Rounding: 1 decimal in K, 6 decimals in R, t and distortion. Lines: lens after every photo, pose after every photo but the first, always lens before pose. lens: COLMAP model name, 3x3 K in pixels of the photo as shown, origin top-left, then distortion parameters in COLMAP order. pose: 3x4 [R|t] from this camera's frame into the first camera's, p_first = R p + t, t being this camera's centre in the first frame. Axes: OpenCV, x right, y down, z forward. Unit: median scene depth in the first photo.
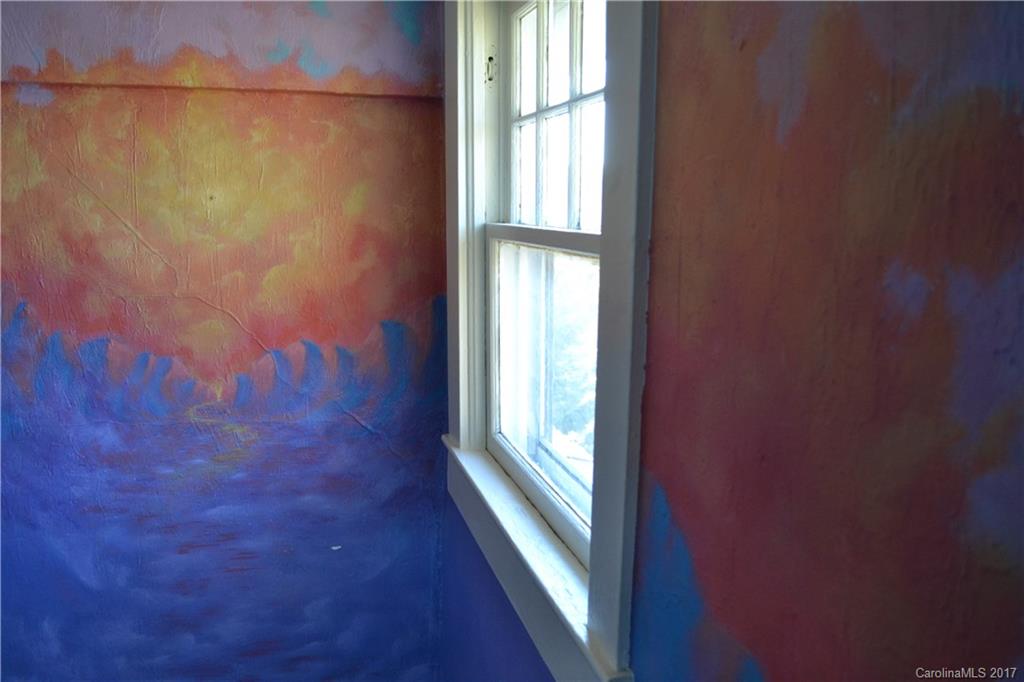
lens RADIAL K [[815.4, 0, 511.5], [0, 815.4, 340.3], [0, 0, 1]] dist [-0.073057, 0.014237]
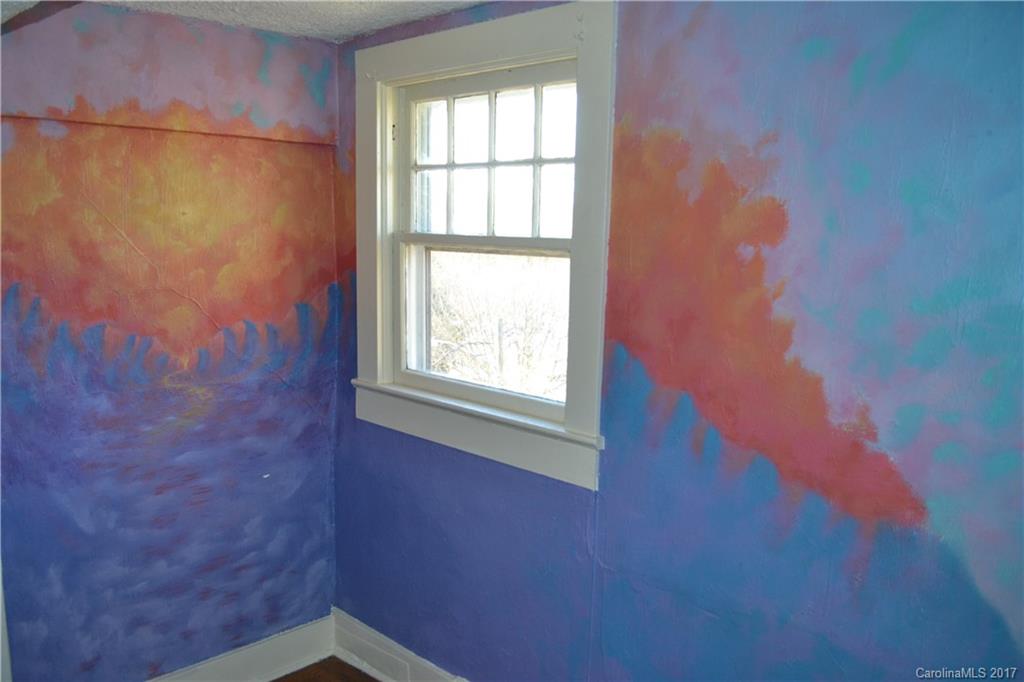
lens RADIAL K [[815.4, 0, 513.3], [0, 815.4, 340.9], [0, 0, 1]] dist [-0.073057, 0.014237]
pose [[0.854021, -0.070082, 0.515497, -0.590173], [0.078530, 0.996897, 0.005429, 0.064997], [-0.514278, 0.035846, 0.856874, -0.389563]]
